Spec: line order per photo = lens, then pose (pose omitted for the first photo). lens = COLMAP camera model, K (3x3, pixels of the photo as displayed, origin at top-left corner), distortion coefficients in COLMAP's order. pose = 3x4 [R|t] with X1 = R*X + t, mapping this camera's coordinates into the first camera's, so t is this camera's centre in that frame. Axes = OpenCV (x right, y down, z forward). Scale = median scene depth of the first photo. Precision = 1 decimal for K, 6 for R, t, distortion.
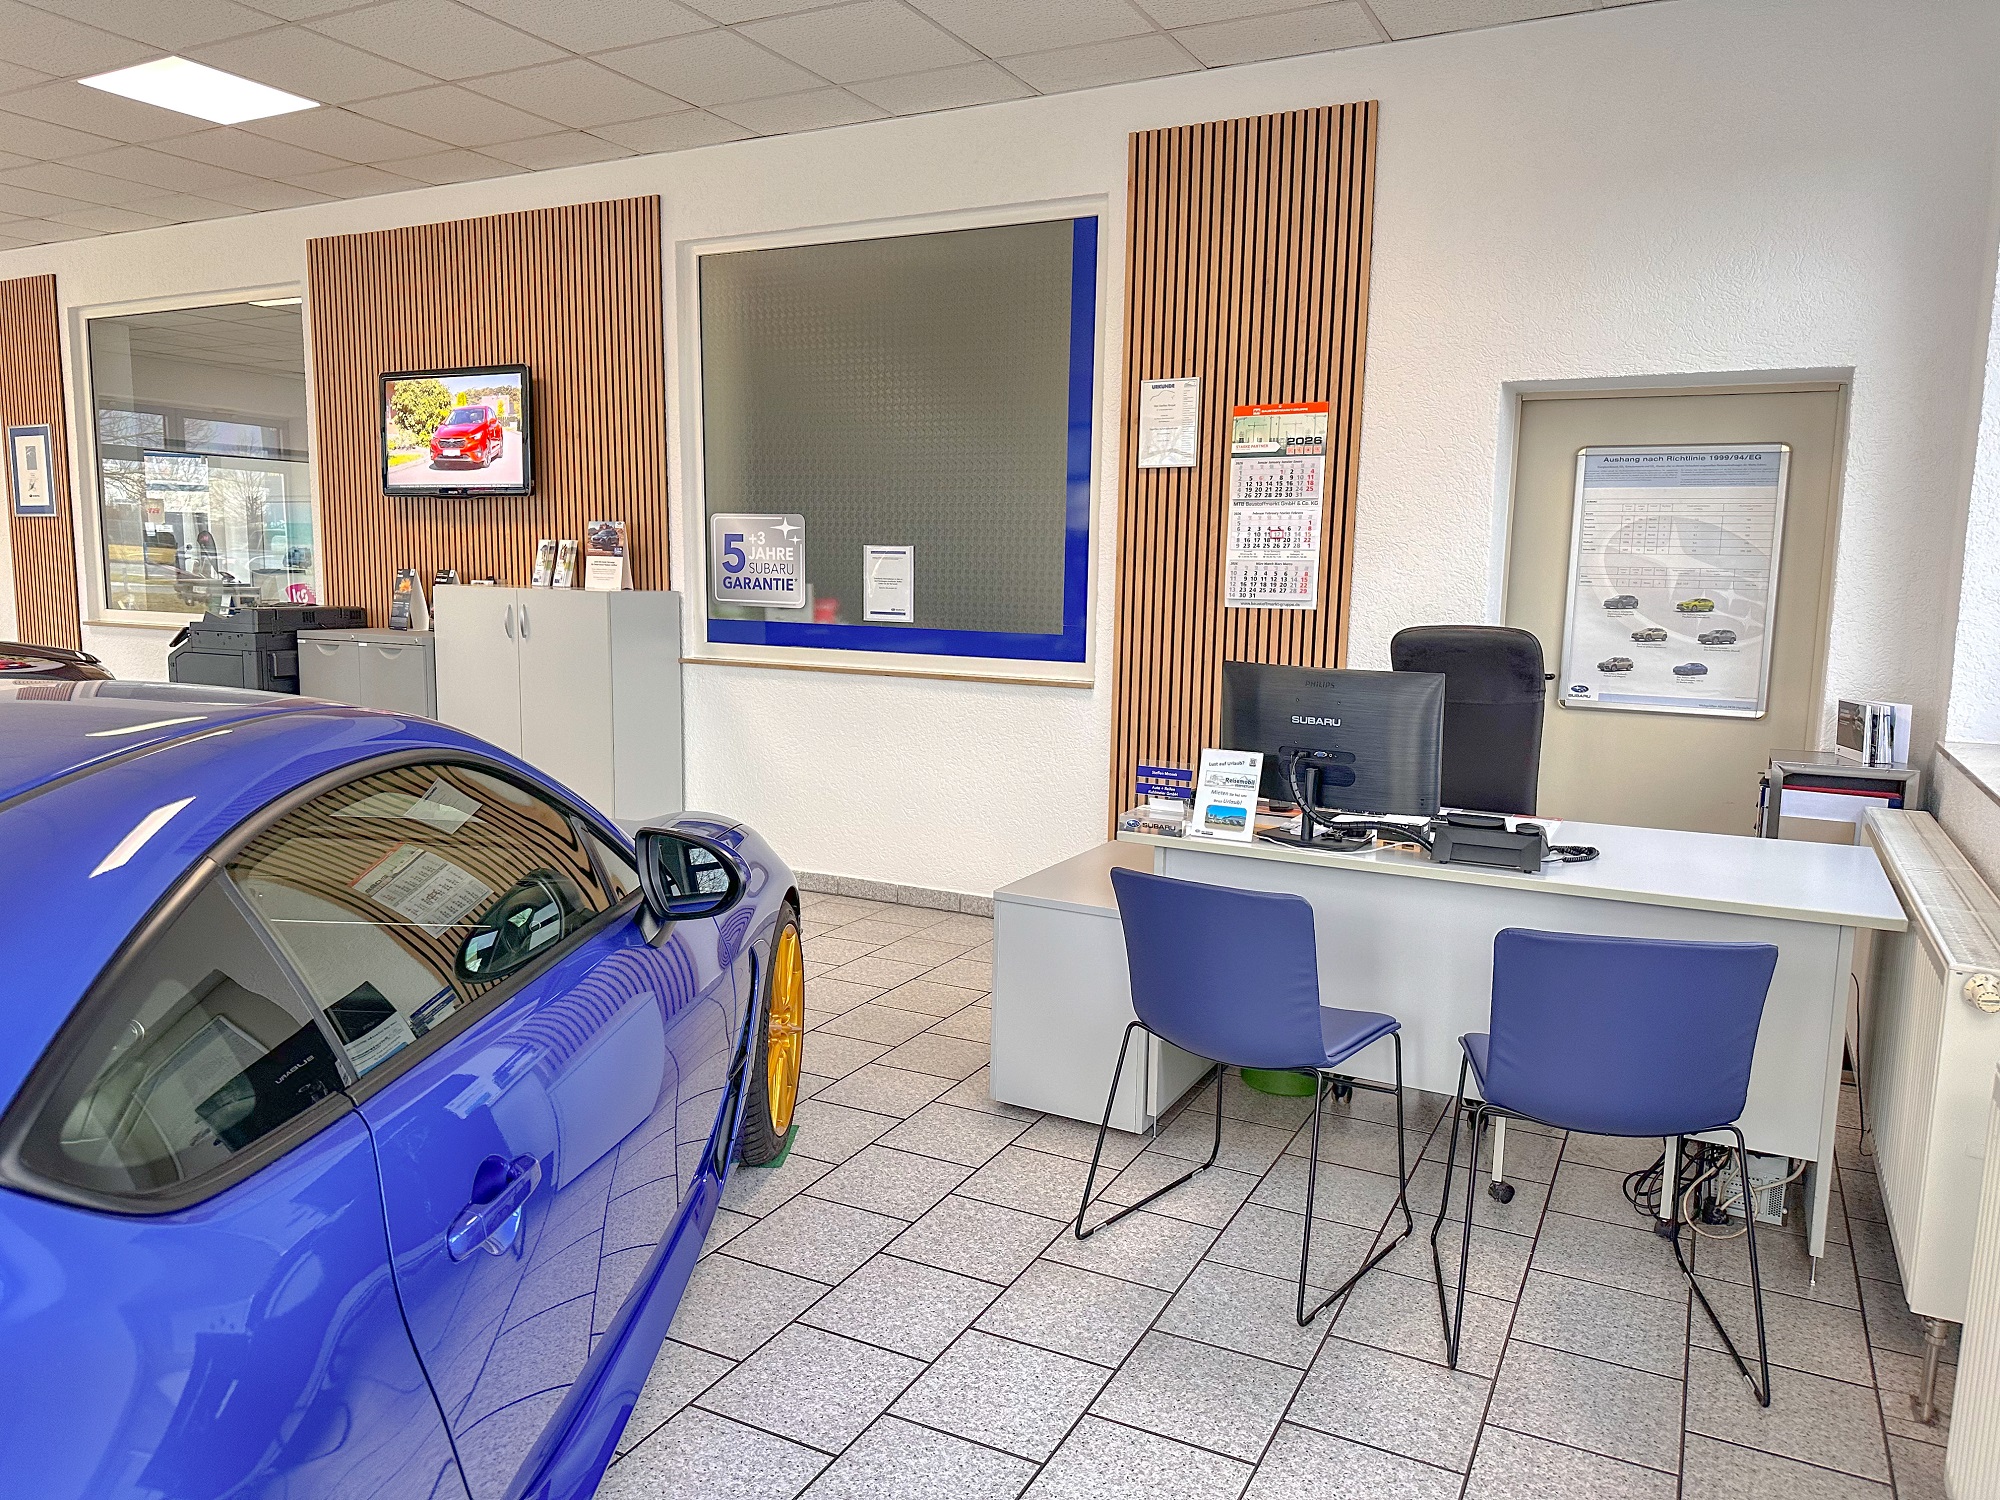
lens RADIAL K [[1406.9, 0, 996.9], [0, 1406.9, 780.5], [0, 0, 1]] dist [0.089325, -0.105879]
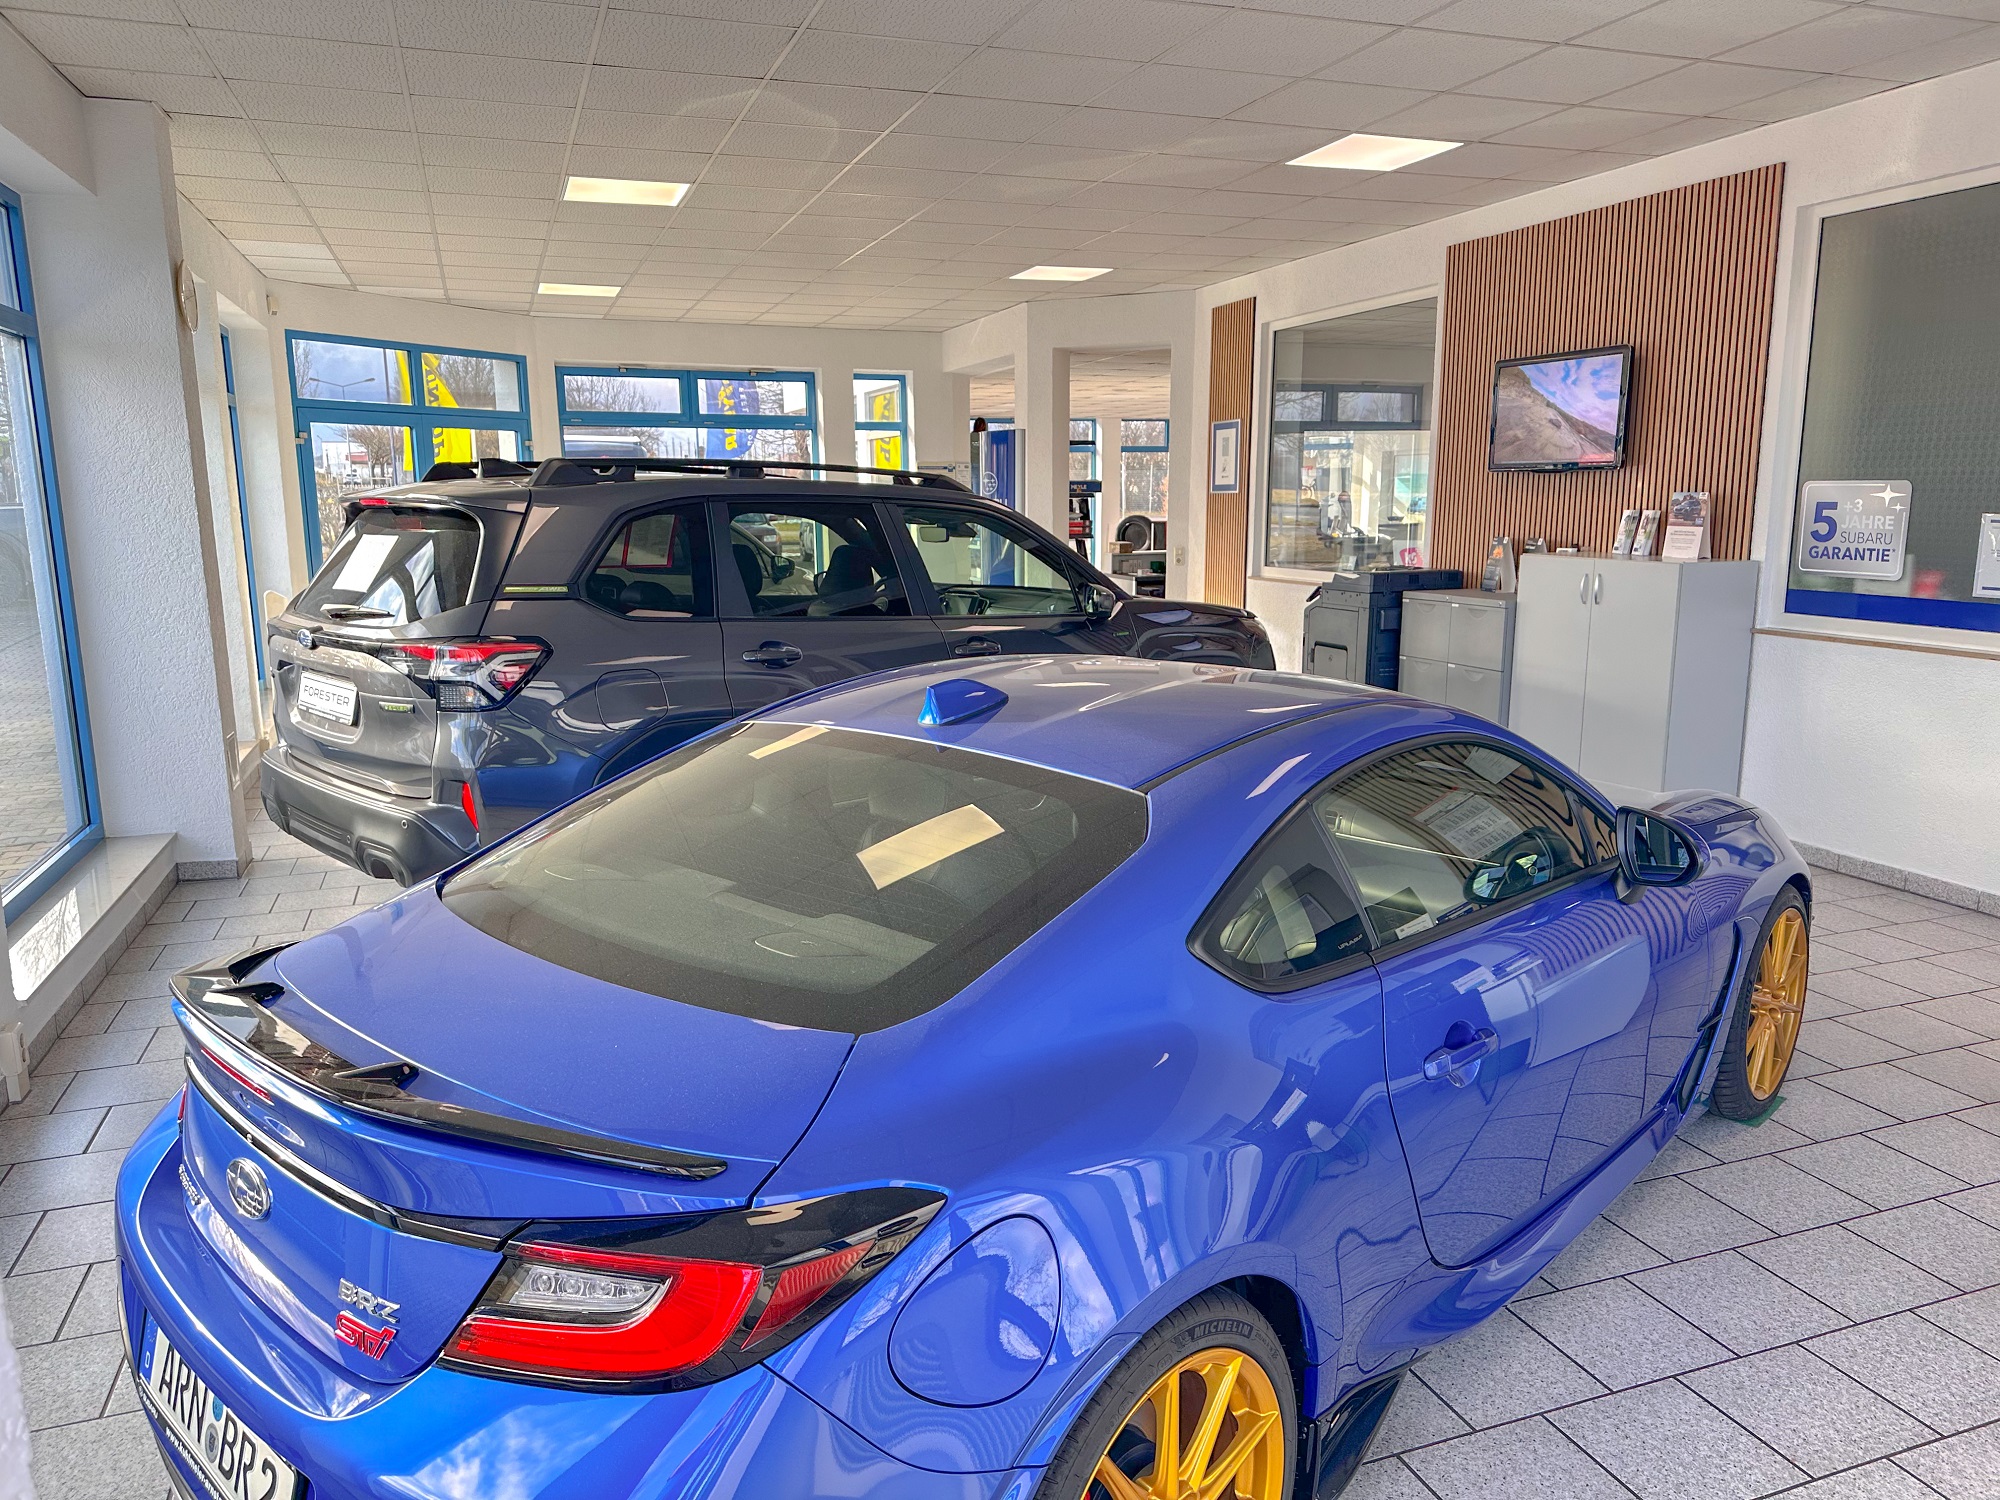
lens RADIAL K [[1403.9, 0, 1000.0], [0, 1403.9, 750.0], [0, 0, 1]] dist [0.083417, -0.138819]
pose [[0.740937, 0.097761, -0.664421, 0.057251], [-0.081006, 0.995134, 0.056087, -0.014104], [0.666672, 0.012265, 0.745251, -0.099633]]
